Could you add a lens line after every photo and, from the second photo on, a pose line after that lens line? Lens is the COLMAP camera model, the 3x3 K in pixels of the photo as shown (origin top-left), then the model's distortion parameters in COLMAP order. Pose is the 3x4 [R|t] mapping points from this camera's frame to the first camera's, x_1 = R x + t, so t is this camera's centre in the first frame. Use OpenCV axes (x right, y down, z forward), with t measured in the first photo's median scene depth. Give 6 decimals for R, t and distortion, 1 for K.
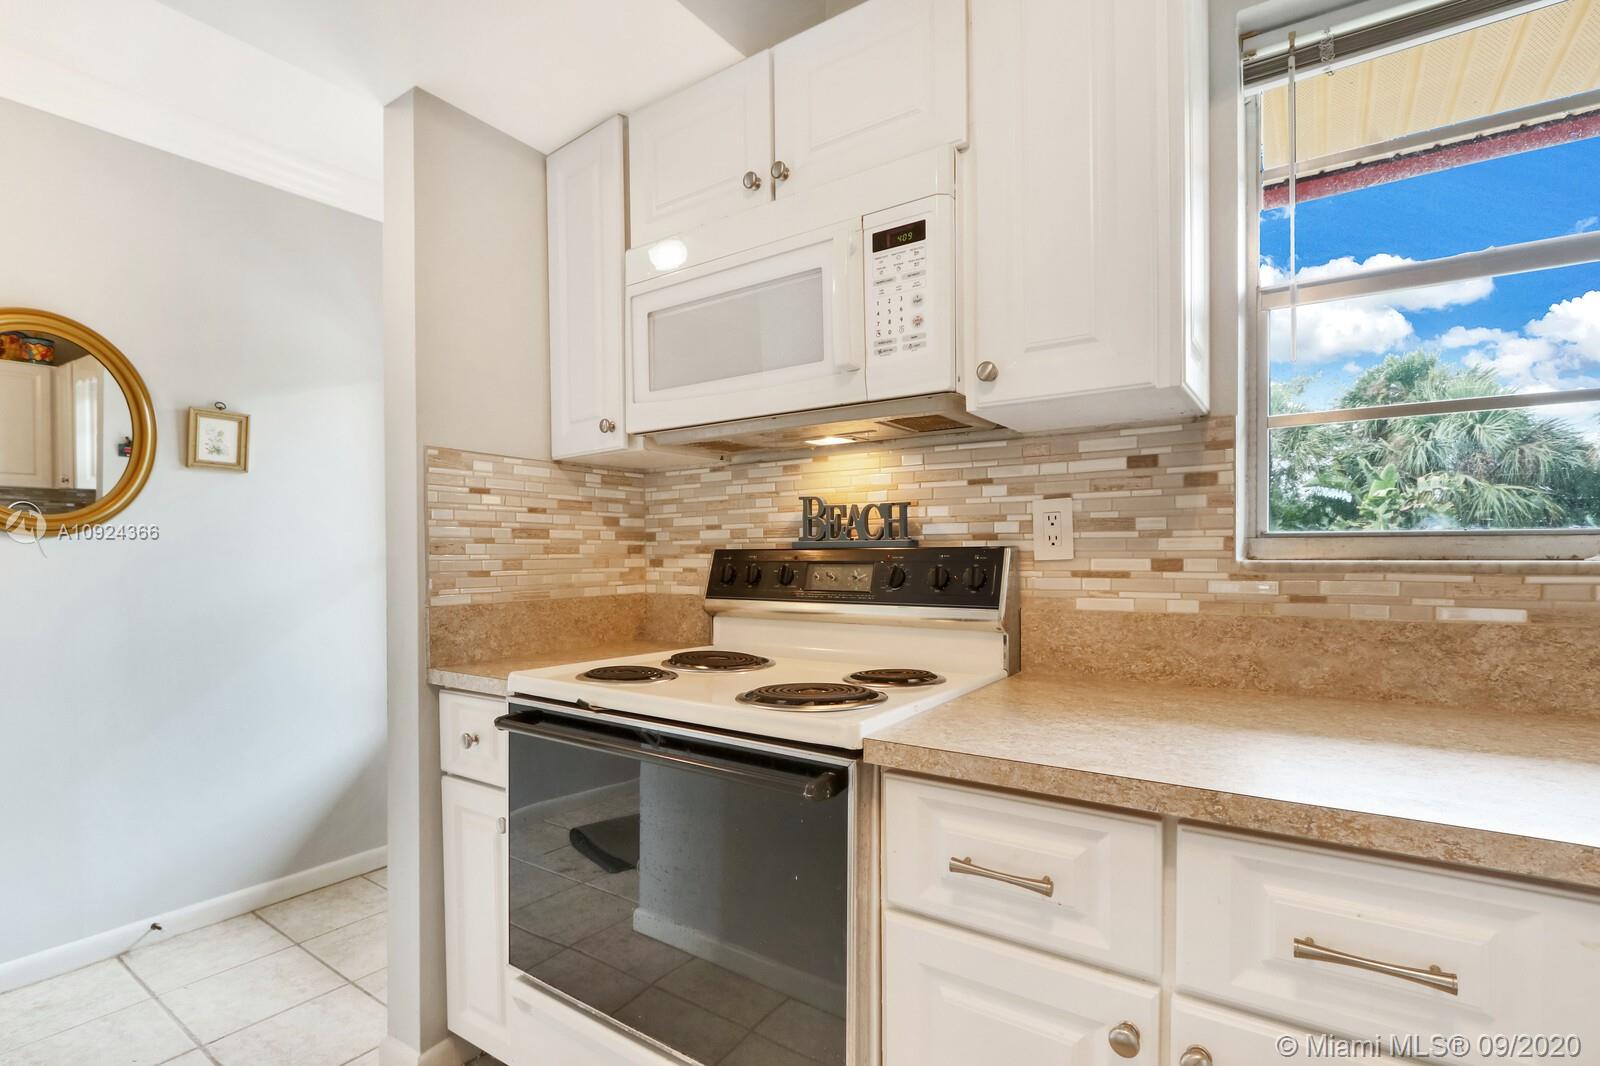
lens RADIAL K [[770.2, 0, 809.6], [0, 770.2, 559.6], [0, 0, 1]] dist [-0.004335, -0.002990]
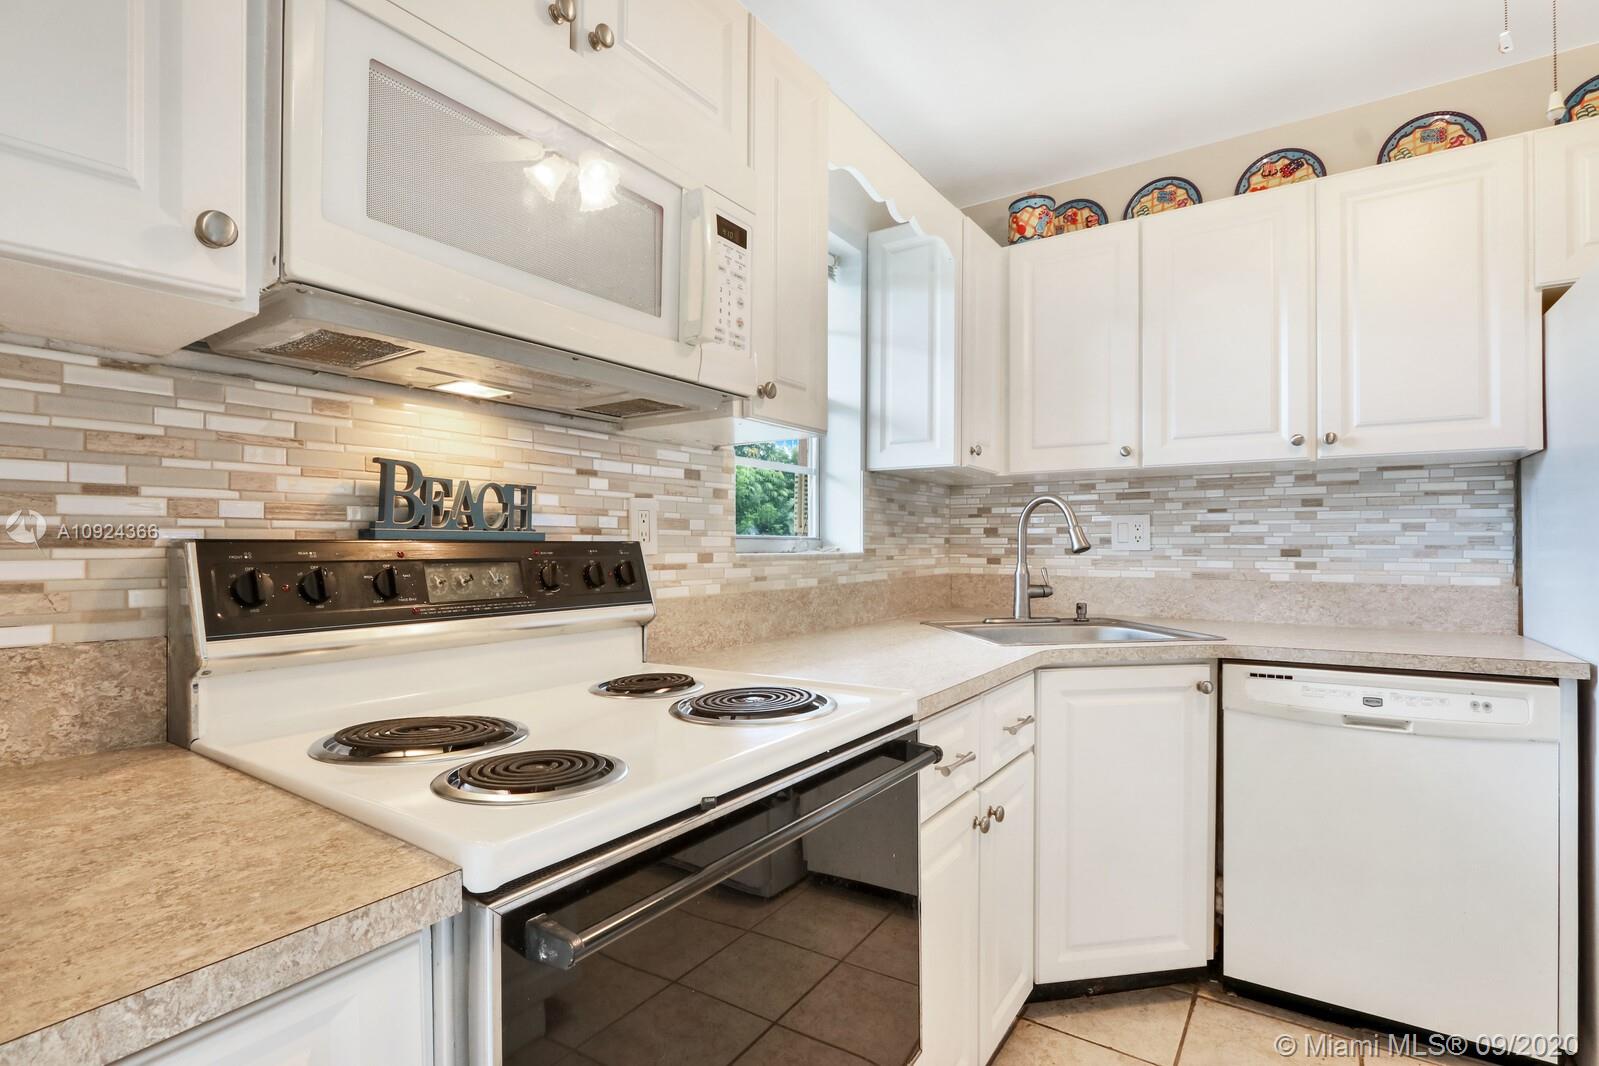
lens RADIAL K [[769.7, 0, 782.7], [0, 769.7, 543.0], [0, 0, 1]] dist [-0.004335, -0.002990]
pose [[0.013256, 0.011623, 0.999845, -0.694532], [0.011665, 0.999863, -0.011778, -0.000917], [-0.999844, 0.011819, 0.013119, 0.727947]]
